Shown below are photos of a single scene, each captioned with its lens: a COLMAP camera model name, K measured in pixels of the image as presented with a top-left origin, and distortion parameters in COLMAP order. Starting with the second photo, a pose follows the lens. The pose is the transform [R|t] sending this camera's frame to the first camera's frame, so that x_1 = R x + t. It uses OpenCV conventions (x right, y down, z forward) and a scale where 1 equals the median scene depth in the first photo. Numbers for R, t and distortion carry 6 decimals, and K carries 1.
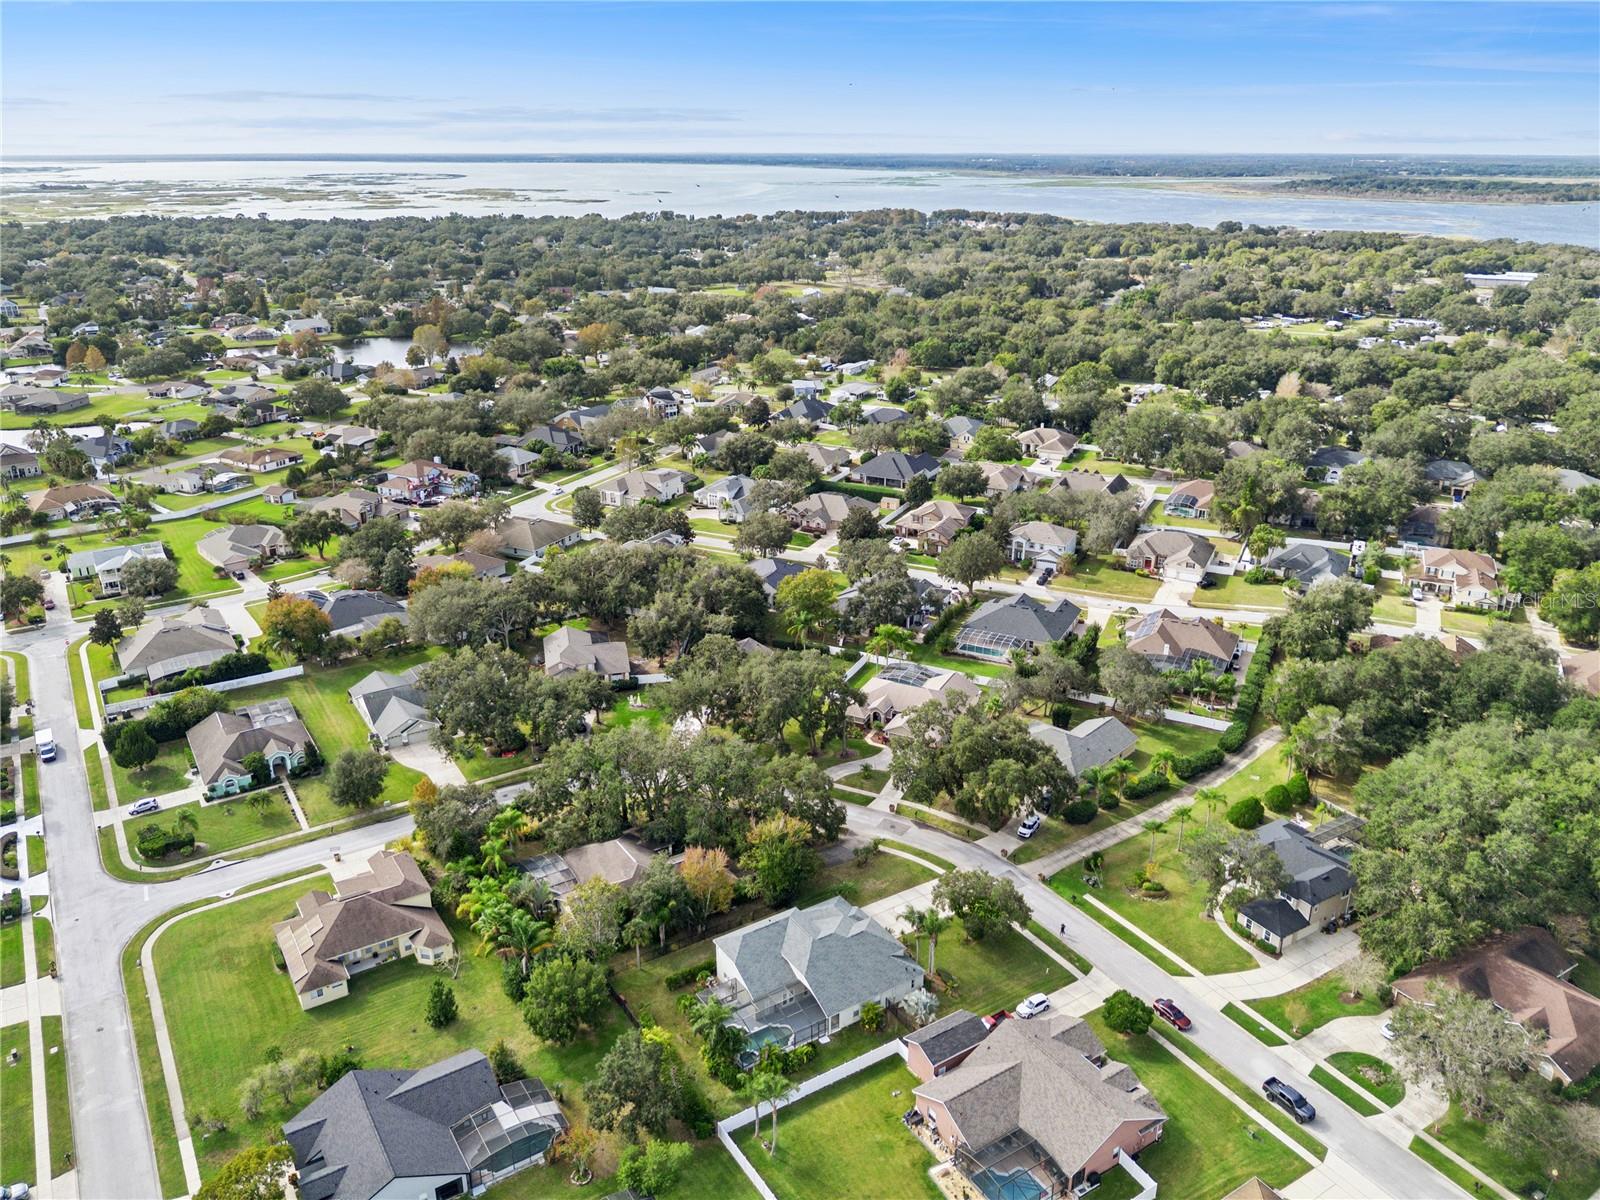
lens RADIAL K [[1169.2, 0, 800.0], [0, 1169.2, 600.0], [0, 0, 1]] dist [0.023986, -0.048293]
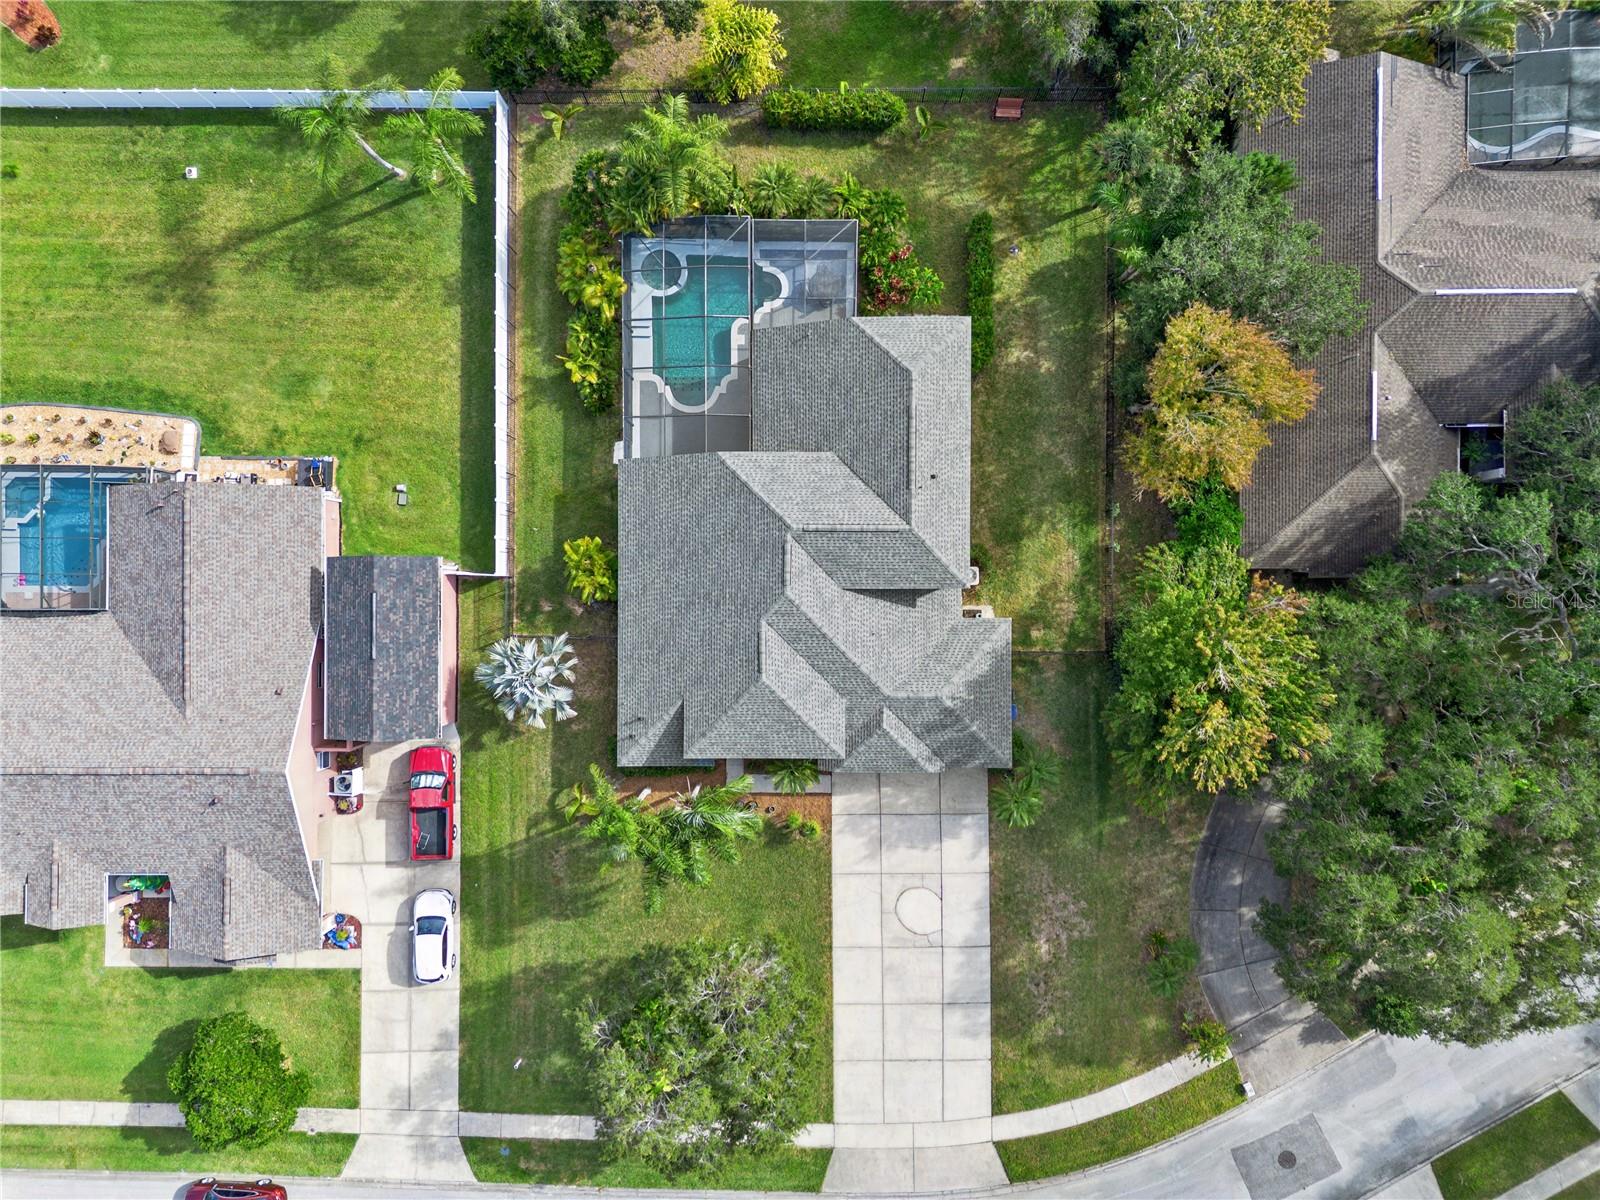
lens RADIAL K [[1120.9, 0, 800.0], [0, 1120.9, 600.0], [0, 0, 1]] dist [0.068437, -0.046853]
pose [[-0.544157, 0.838936, 0.008936, 0.015418], [-0.287570, -0.196511, 0.937383, -0.027079], [0.788160, 0.507514, 0.348185, 0.564126]]
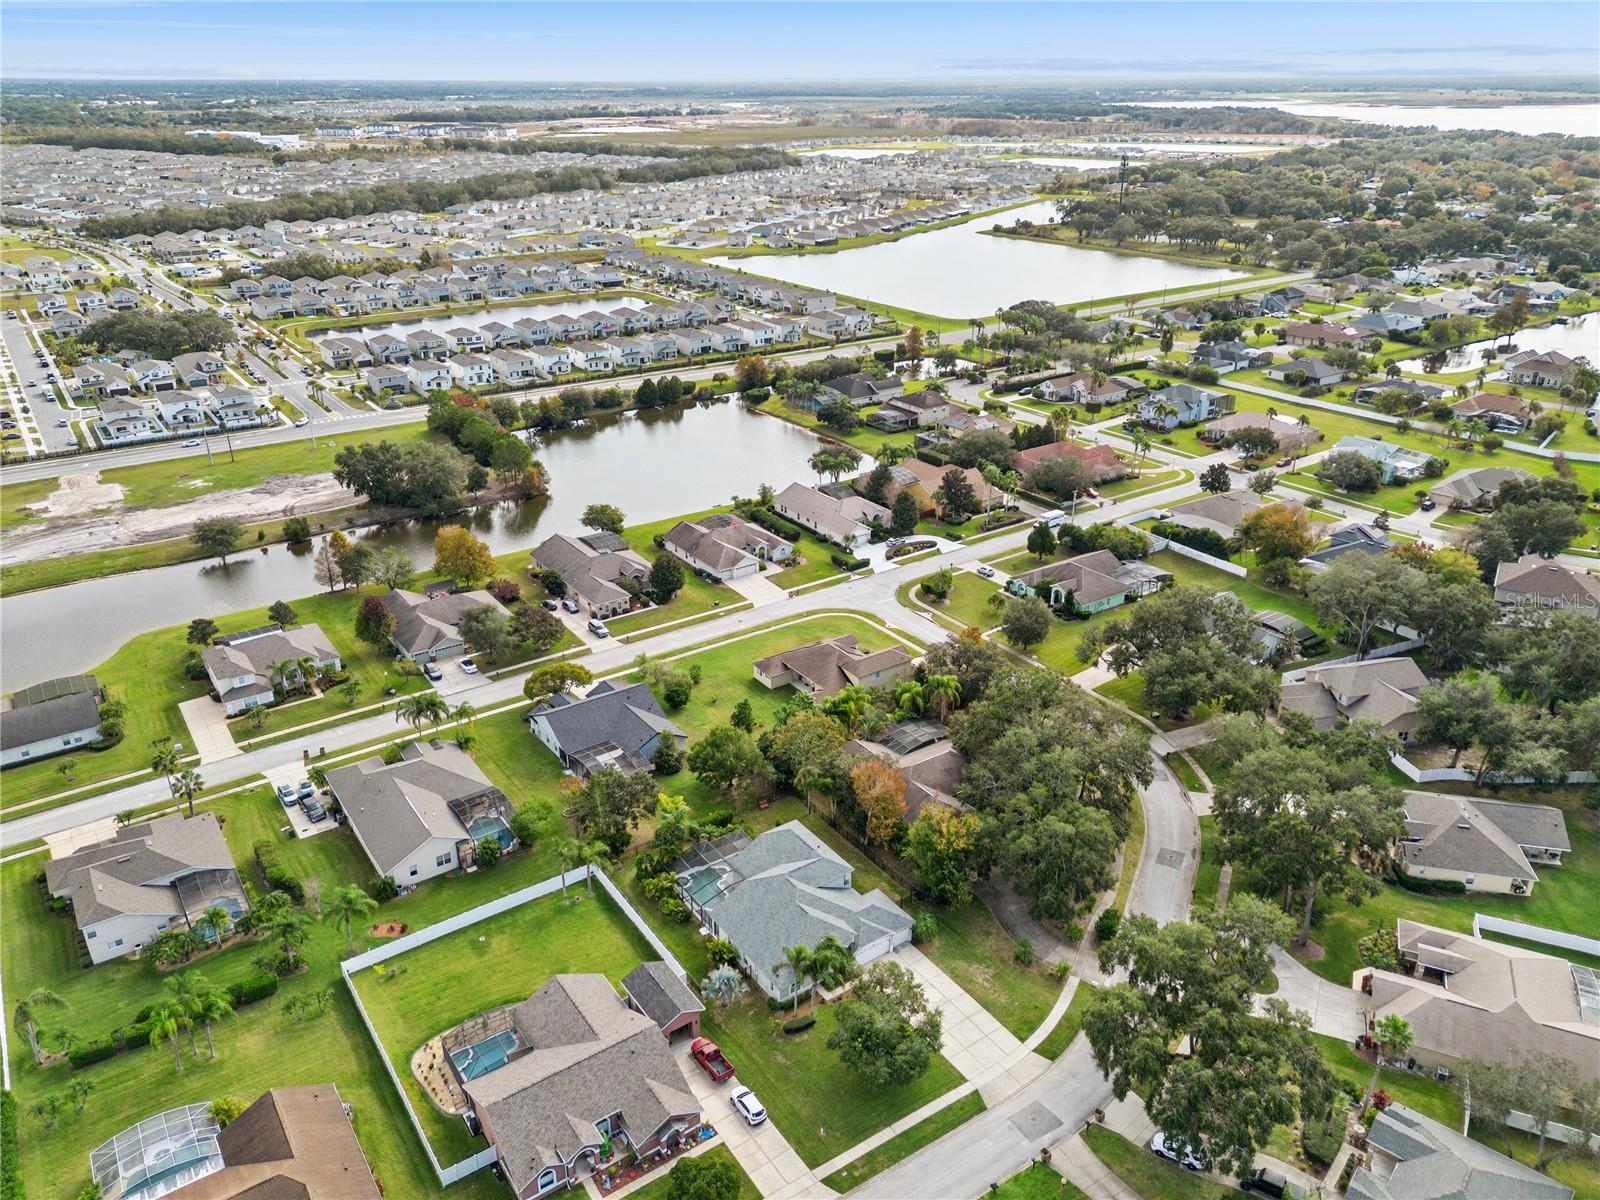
lens RADIAL K [[1159.2, 0, 810.7], [0, 1159.2, 603.4], [0, 0, 1]] dist [0.061128, -0.058725]
pose [[0.040627, 0.412866, -0.909885, 0.489809], [-0.356406, 0.856722, 0.372830, -0.161709], [0.933448, 0.309141, 0.181954, 0.493541]]
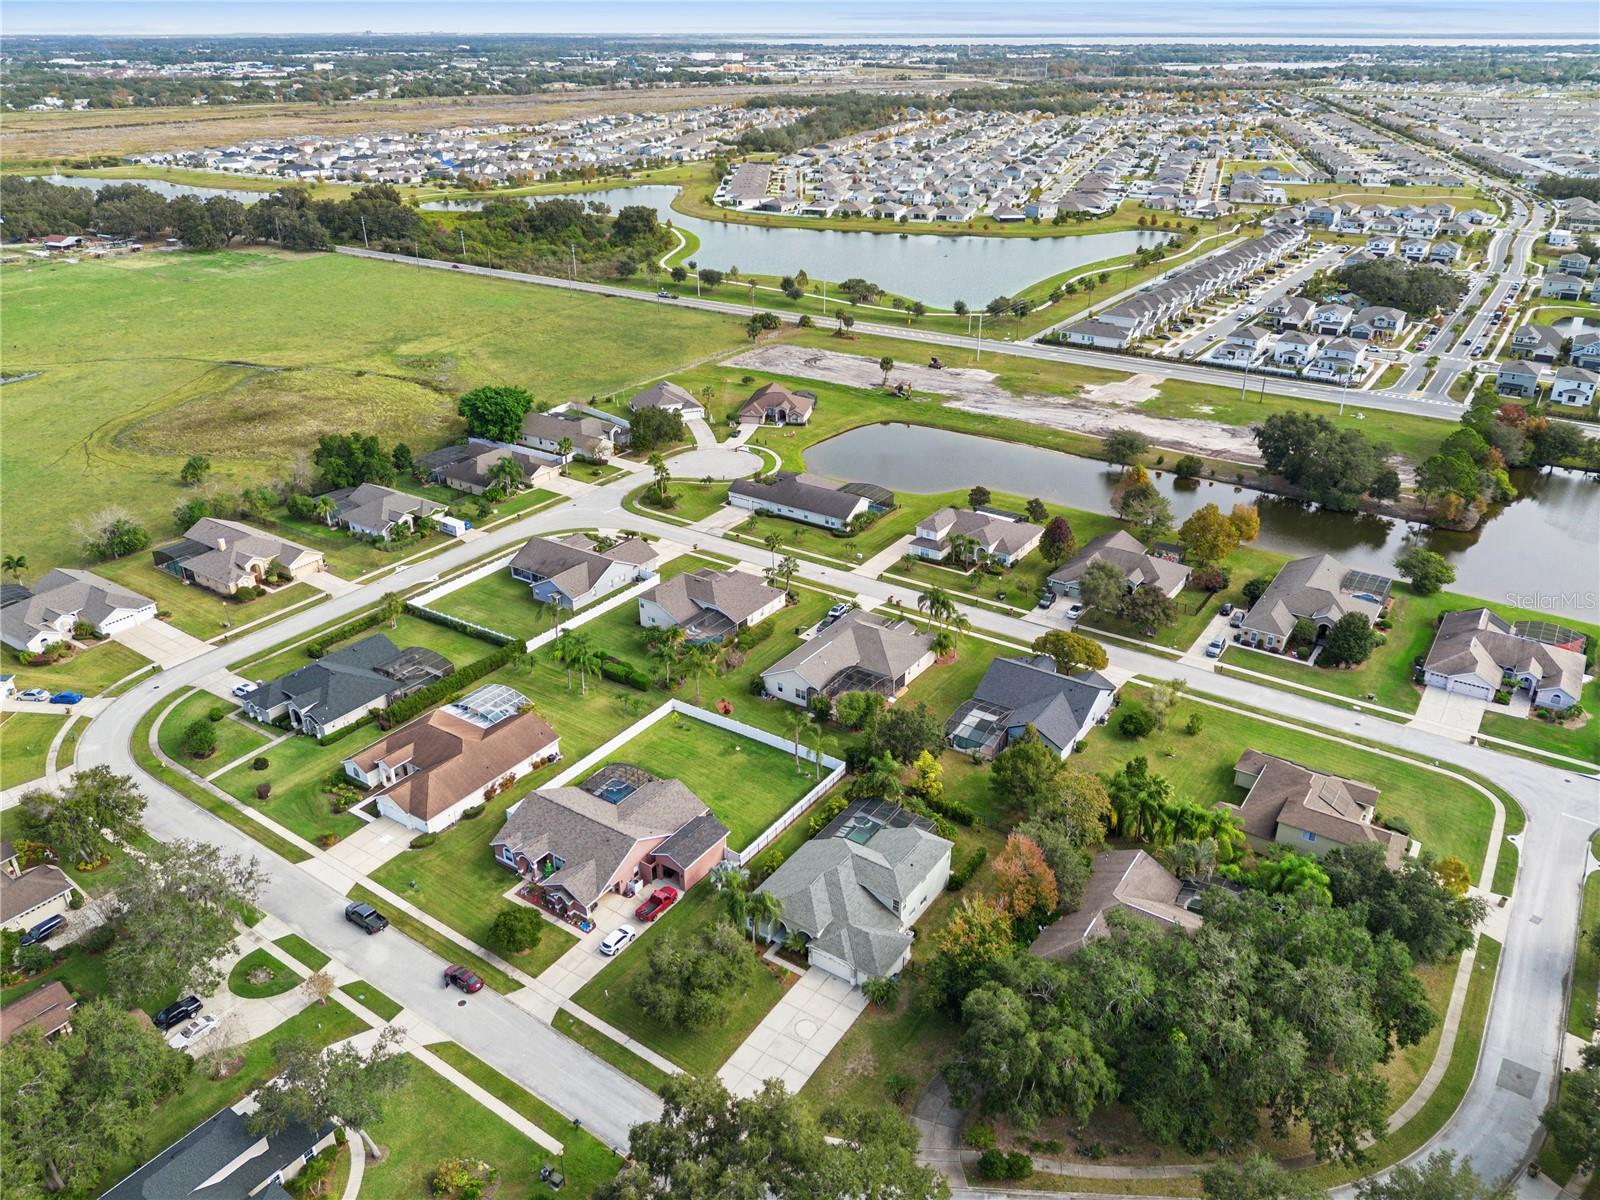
lens RADIAL K [[1163.0, 0, 800.6], [0, 1163.0, 598.5], [0, 0, 1]] dist [0.046650, -0.060032]
pose [[-0.920277, 0.173813, -0.350542, 0.212892], [-0.138119, 0.693924, 0.706678, -0.315859], [0.366079, 0.698755, -0.614595, 0.892682]]
